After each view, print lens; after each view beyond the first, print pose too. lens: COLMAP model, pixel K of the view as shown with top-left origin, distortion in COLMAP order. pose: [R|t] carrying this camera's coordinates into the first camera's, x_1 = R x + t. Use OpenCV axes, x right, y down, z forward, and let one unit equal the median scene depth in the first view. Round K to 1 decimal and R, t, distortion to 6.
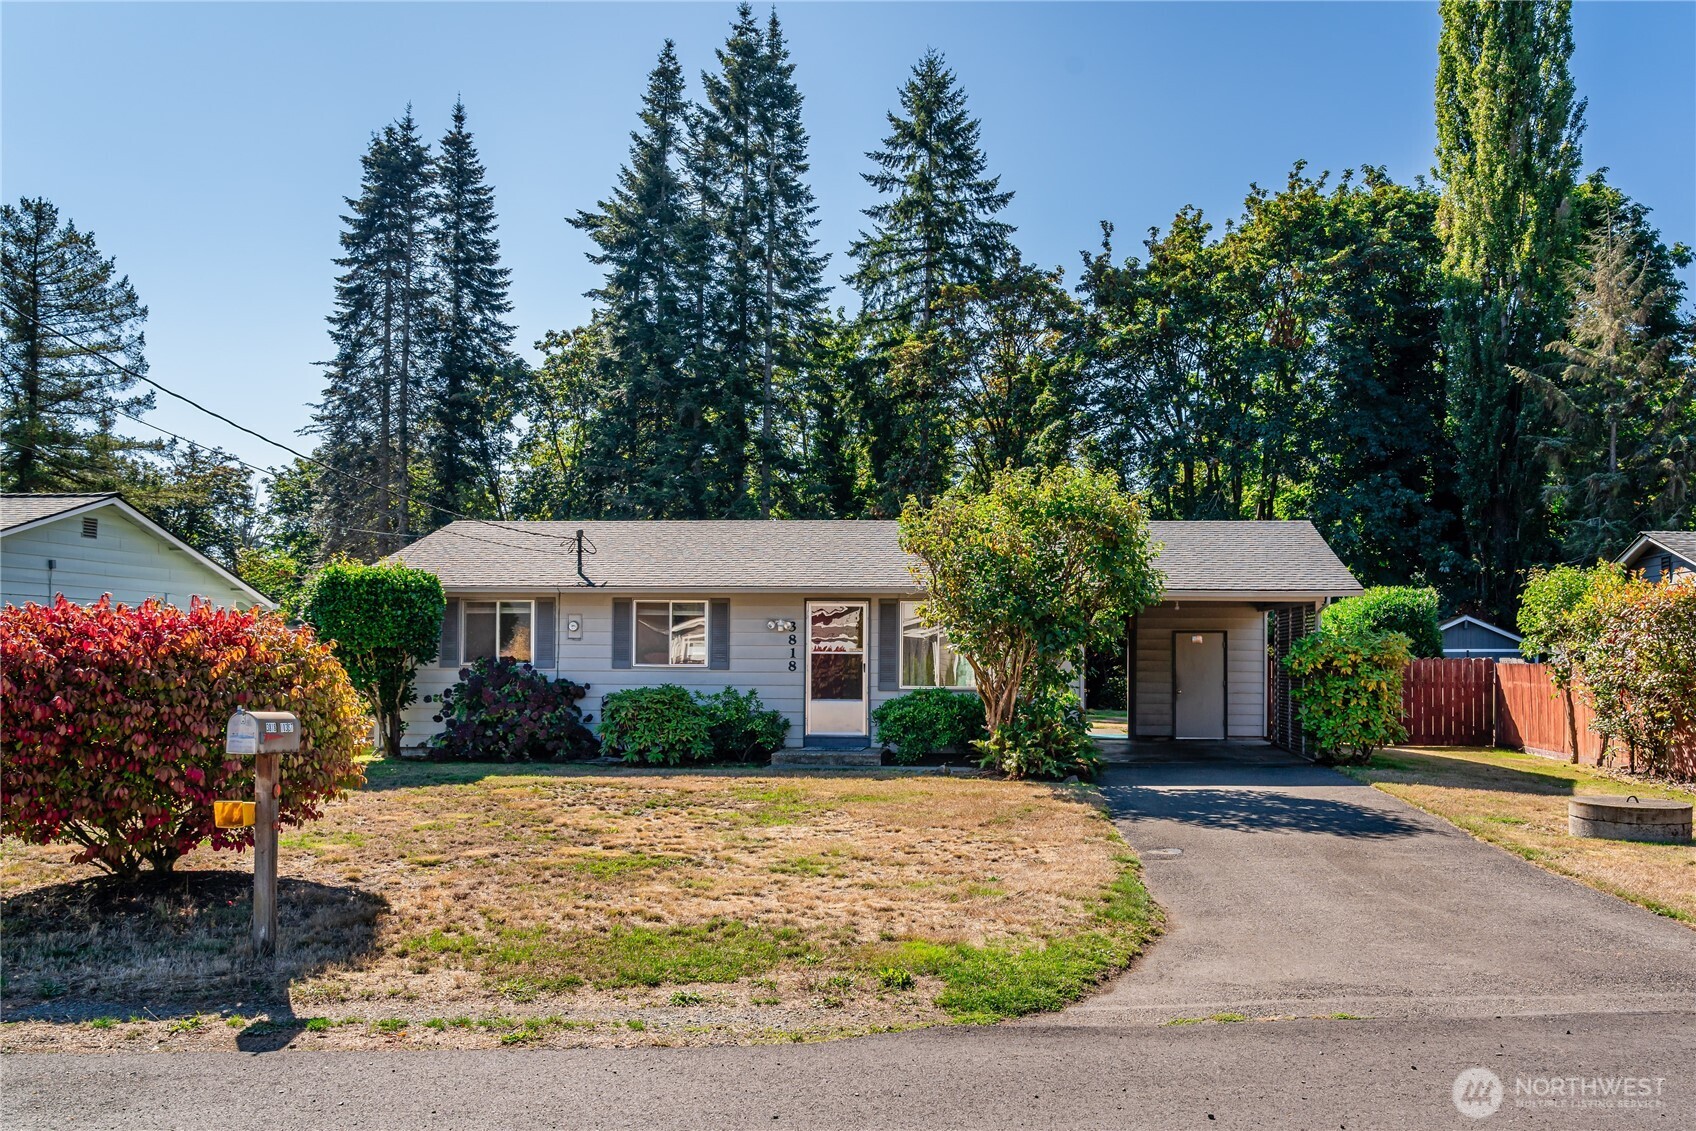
lens RADIAL K [[1238.5, 0, 967.0], [0, 1238.5, 621.6], [0, 0, 1]] dist [-0.033521, 0.003081]
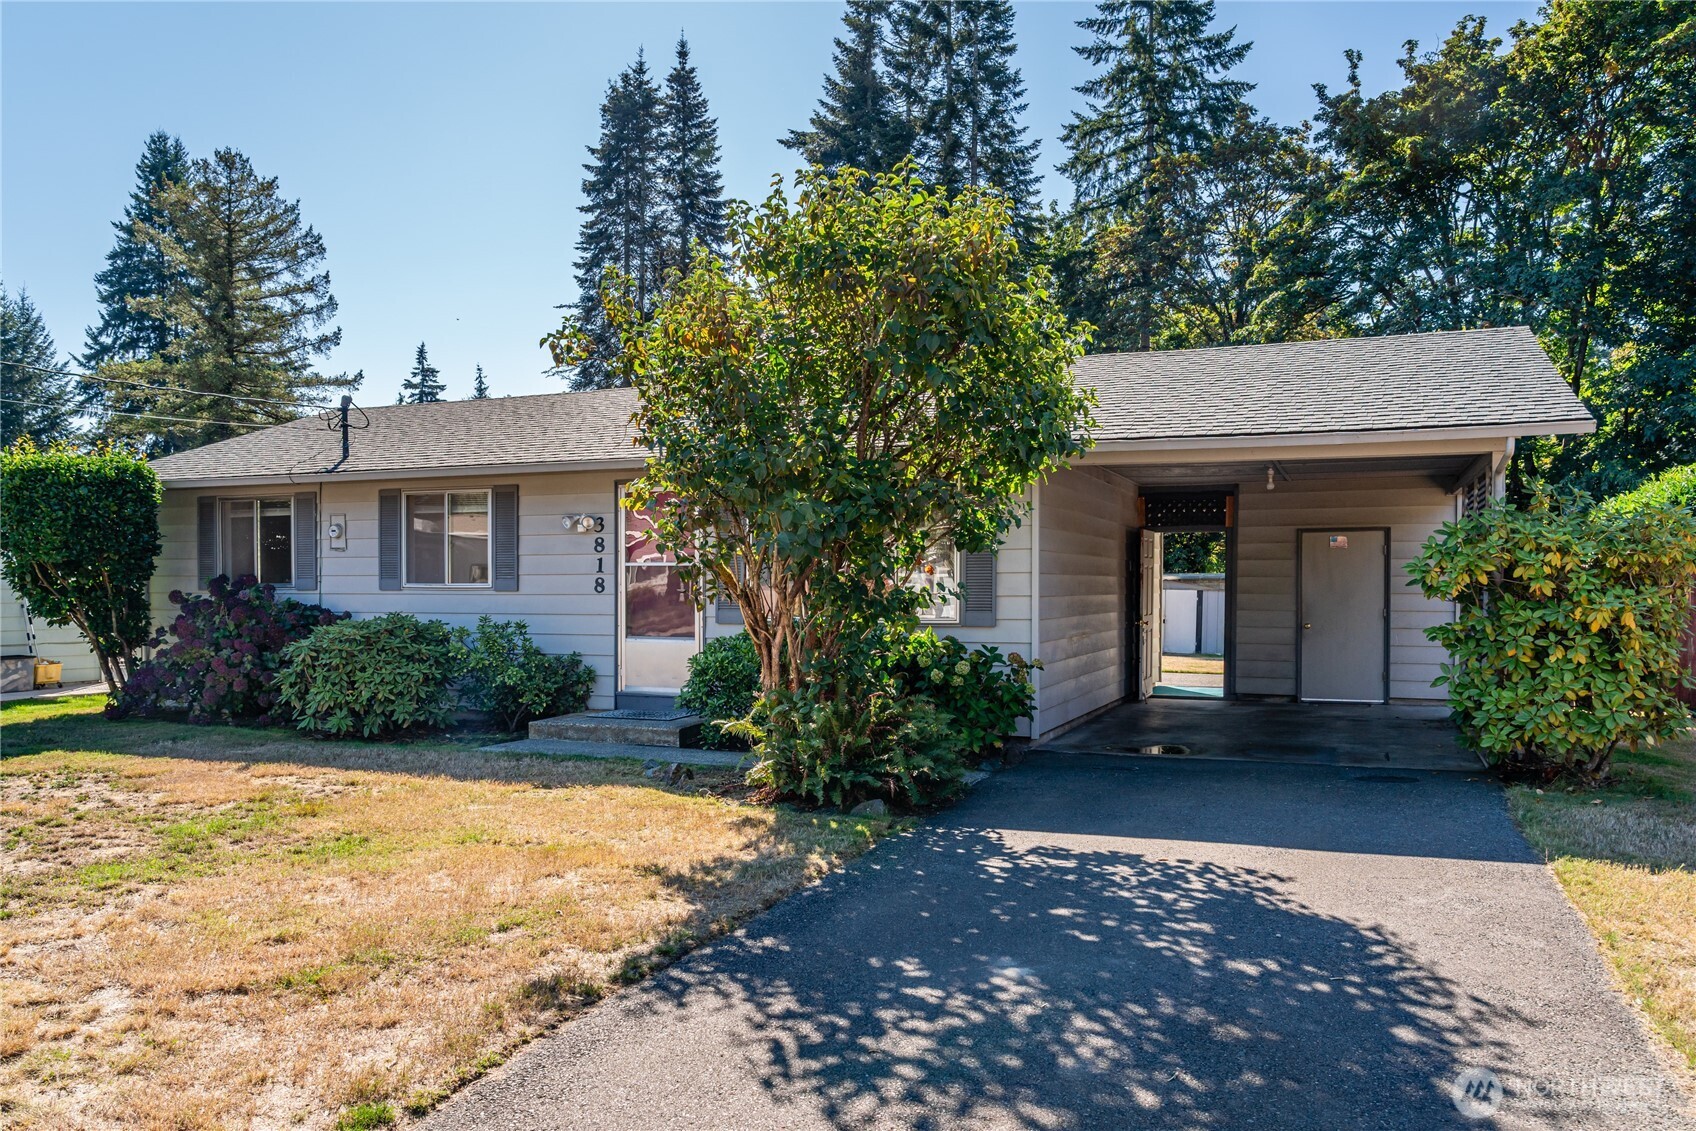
lens RADIAL K [[1209.0, 0, 844.2], [0, 1209.0, 591.8], [0, 0, 1]] dist [-0.012753, 0.002454]
pose [[0.945711, -0.003147, -0.324993, 0.041601], [0.014620, 0.999353, 0.032867, 0.004479], [0.324679, -0.035835, 0.945145, 0.096589]]
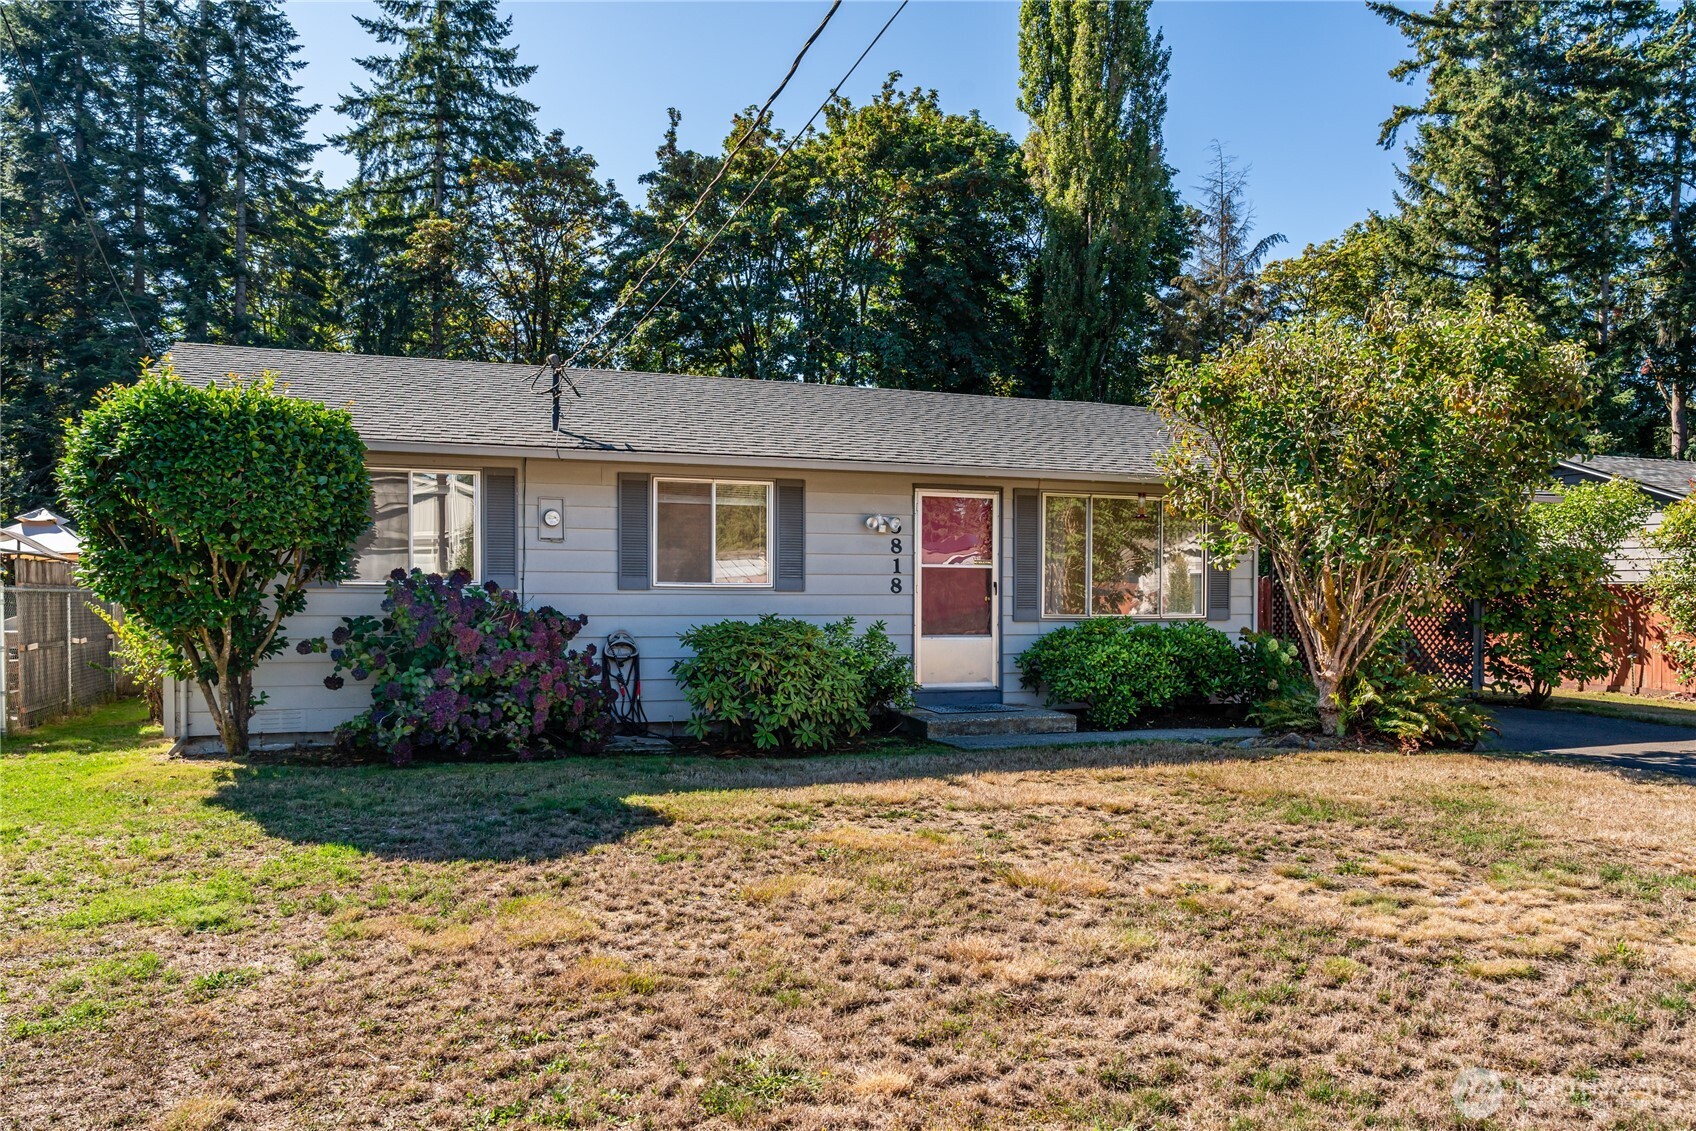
lens RADIAL K [[1186.6, 0, 849.6], [0, 1186.6, 609.9], [0, 0, 1]] dist [-0.023243, 0.000512]
pose [[0.921269, -0.007023, 0.388863, -0.090563], [-0.013543, 0.998651, 0.050120, 0.003826], [-0.388691, -0.051440, 0.919931, 0.093689]]
